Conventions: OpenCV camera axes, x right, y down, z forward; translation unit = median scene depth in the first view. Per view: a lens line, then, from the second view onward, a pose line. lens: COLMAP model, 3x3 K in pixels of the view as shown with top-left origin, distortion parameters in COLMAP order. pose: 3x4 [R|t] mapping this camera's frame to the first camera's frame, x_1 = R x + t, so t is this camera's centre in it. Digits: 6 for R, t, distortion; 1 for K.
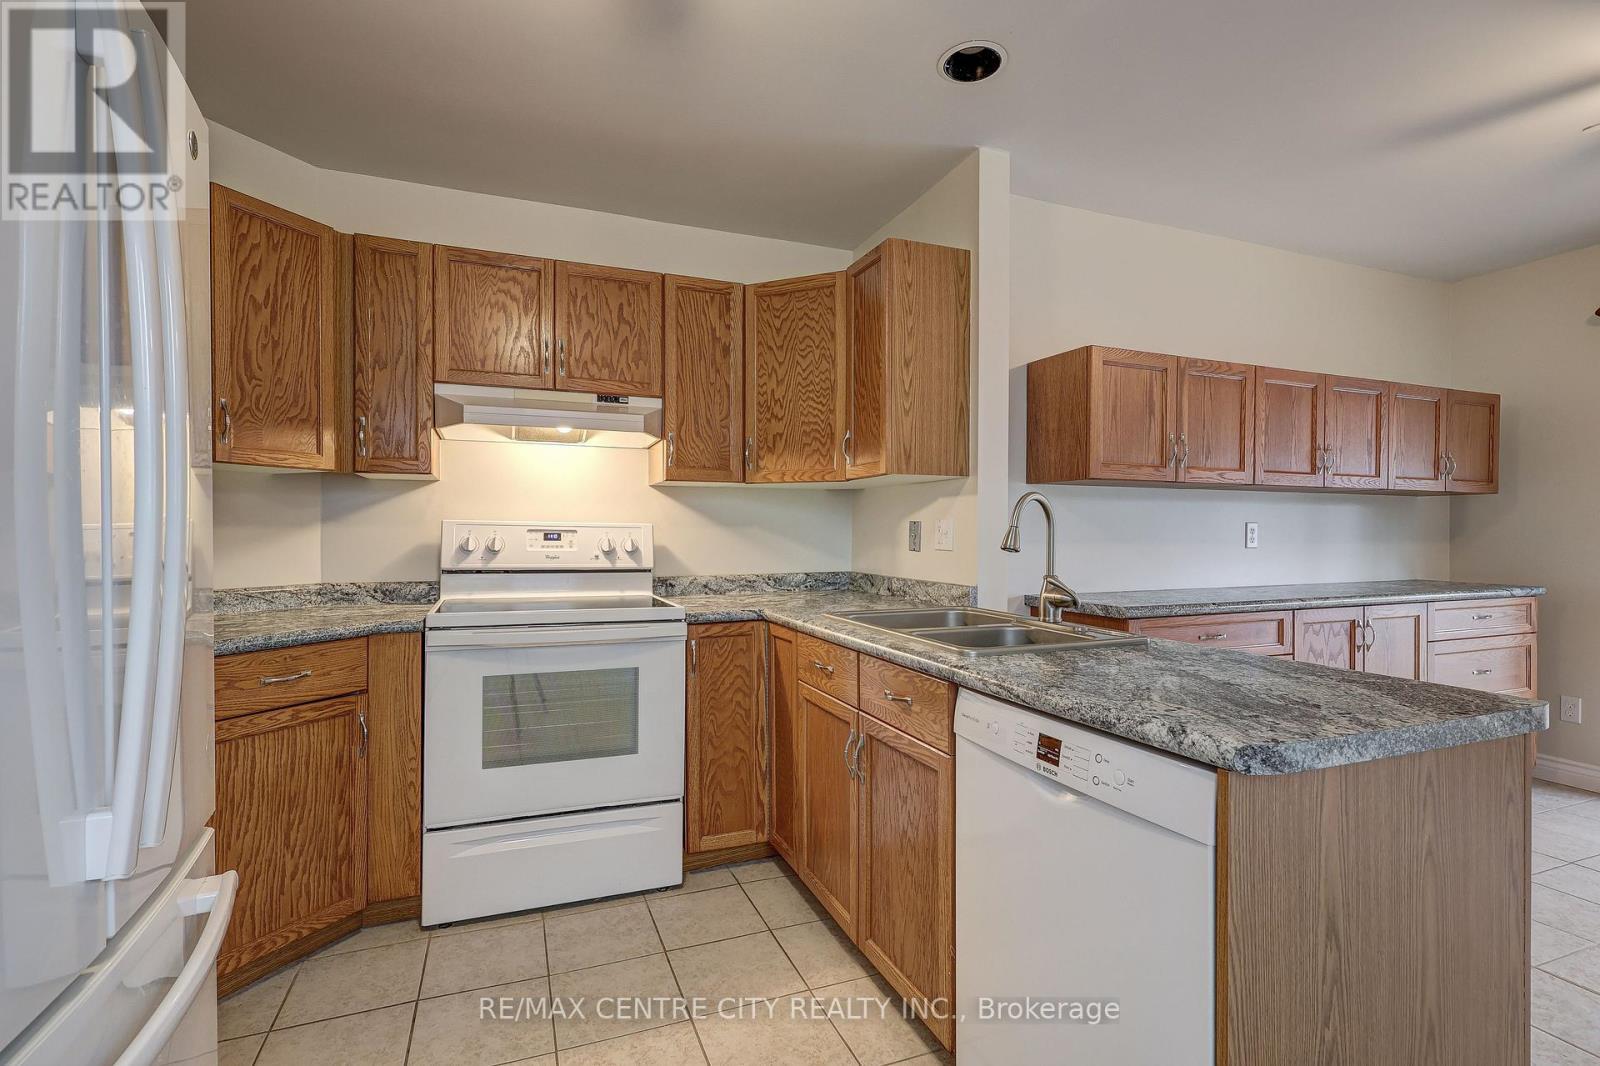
lens RADIAL K [[749.0, 0, 796.7], [0, 749.0, 536.1], [0, 0, 1]] dist [0.001135, 0.001072]
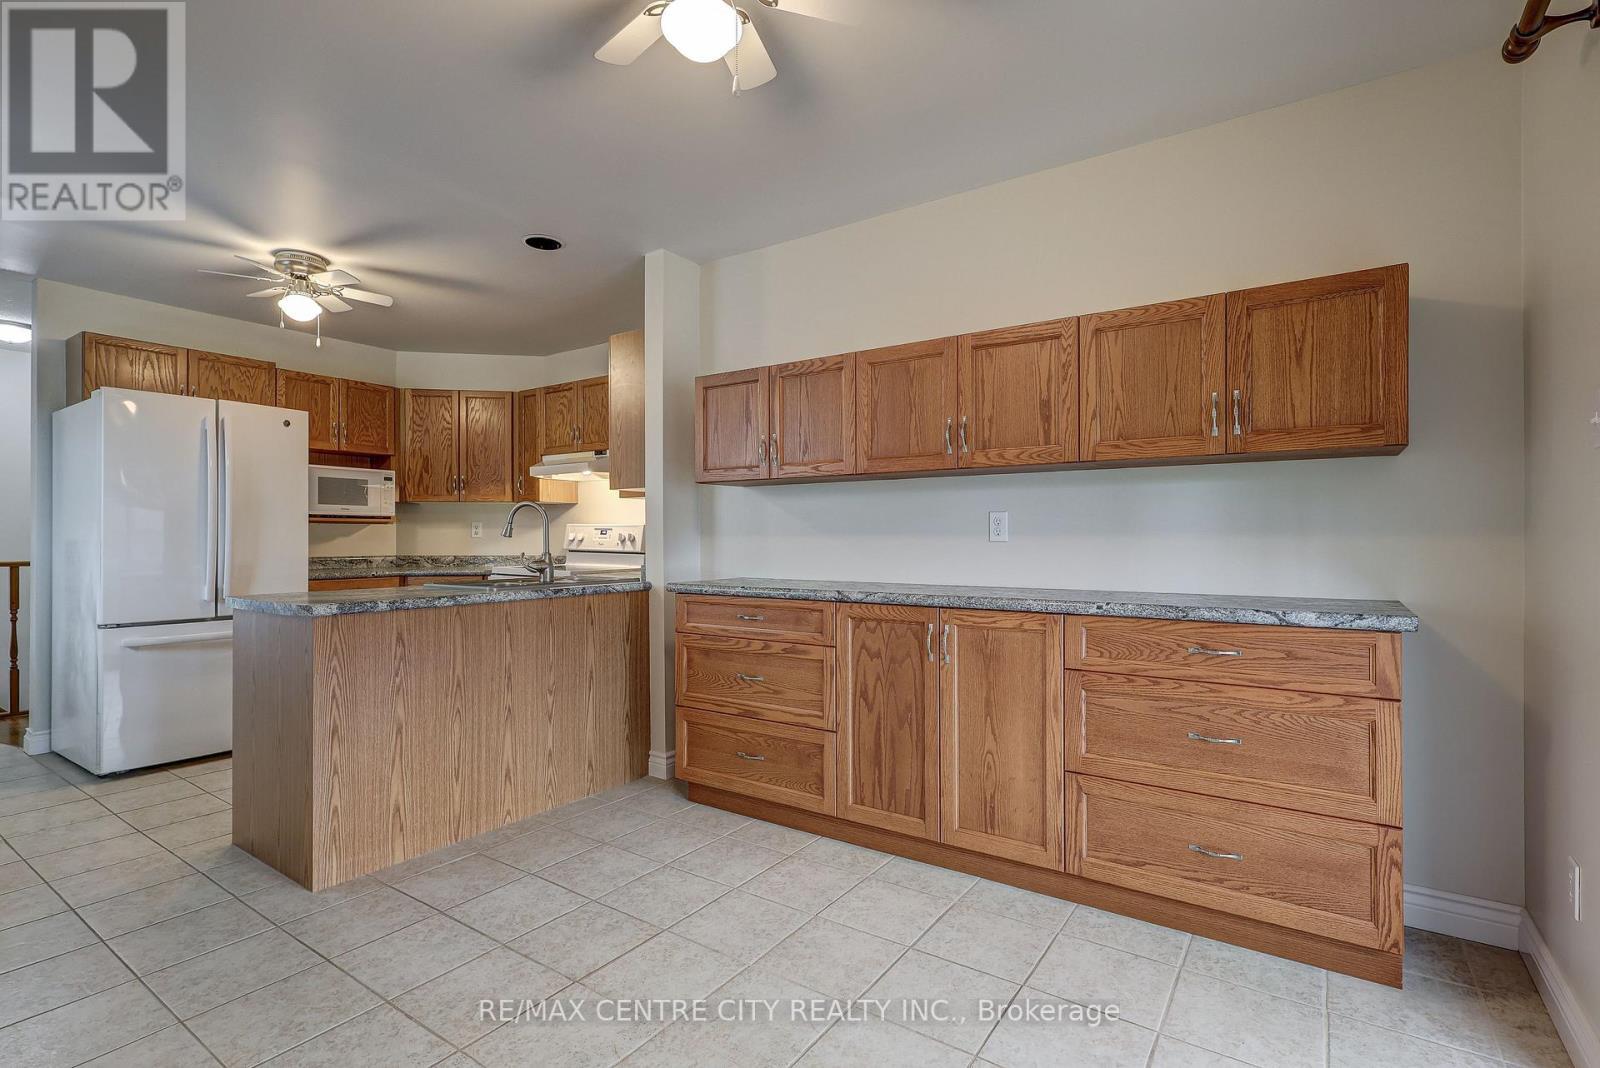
lens RADIAL K [[749.0, 0, 796.7], [0, 749.0, 537.1], [0, 0, 1]] dist [0.001135, 0.001072]
pose [[0.555932, -0.001663, -0.831226, 1.537446], [-0.003028, 0.999987, -0.004026, 0.019350], [0.831222, 0.004756, 0.555920, 0.440227]]
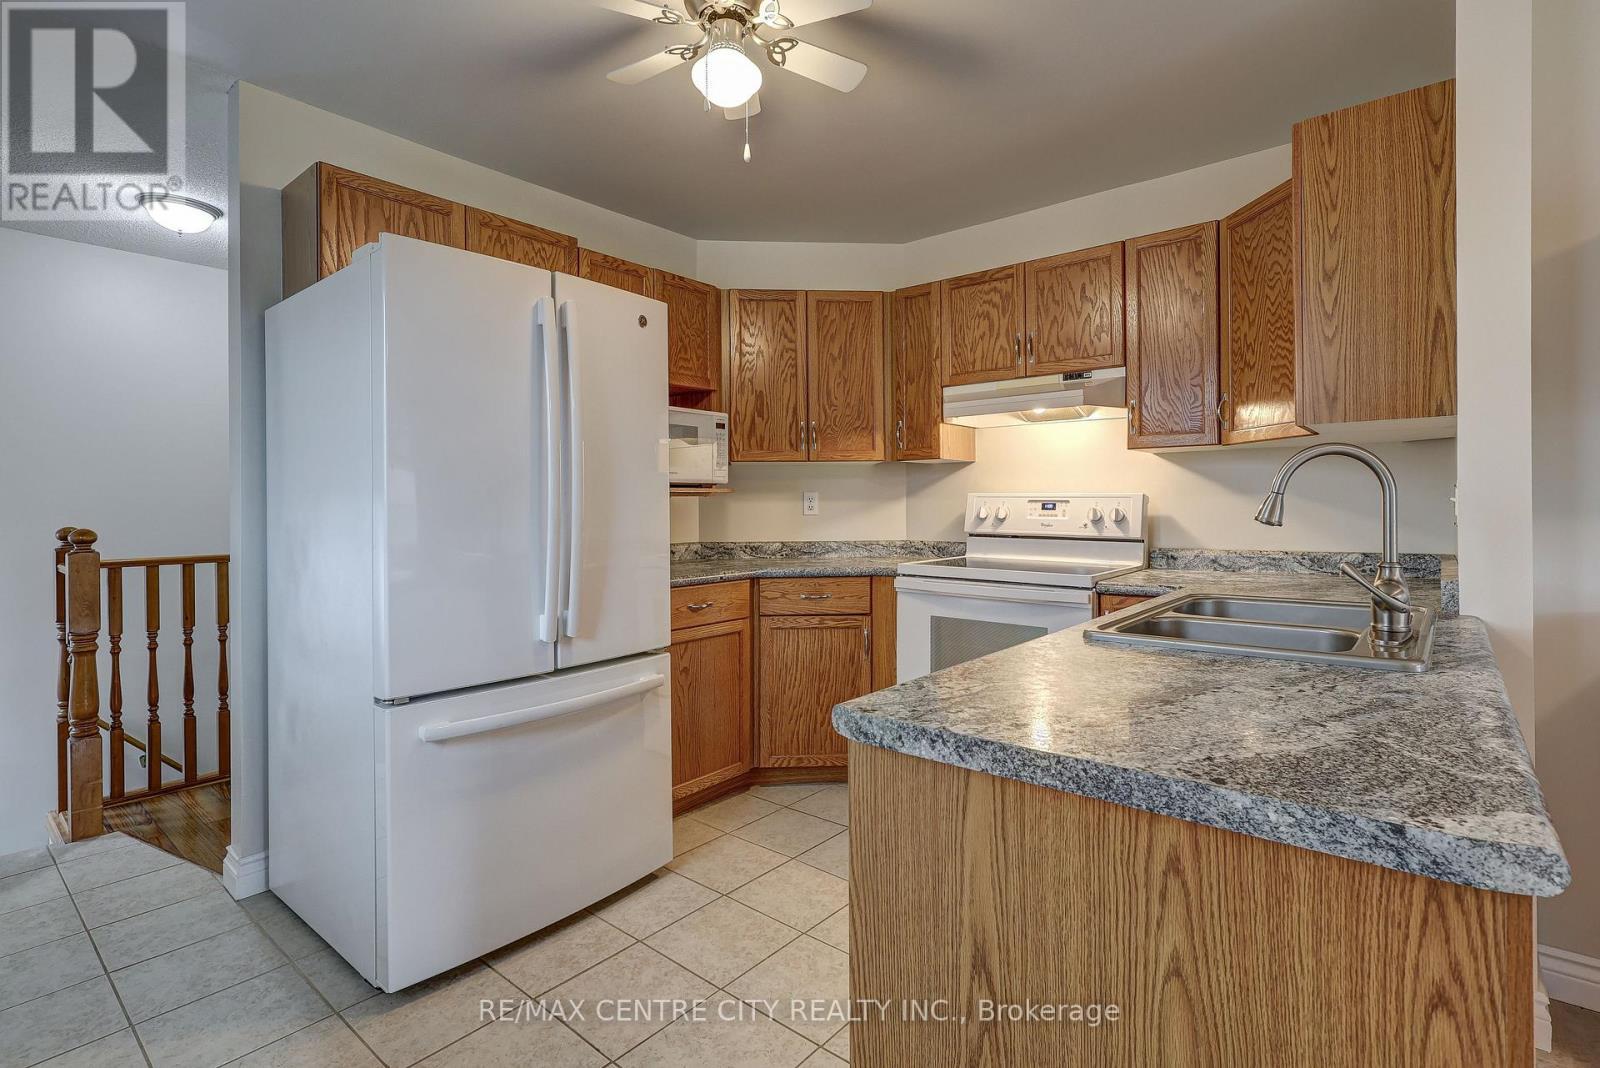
lens RADIAL K [[765.1, 0, 812.2], [0, 765.1, 507.4], [0, 0, 1]] dist [-0.000517, 0.000610]
pose [[0.483073, -0.001545, -0.875579, 0.548403], [0.003401, 0.999994, 0.000112, 0.000866], [0.875574, -0.003032, 0.483075, 0.162562]]
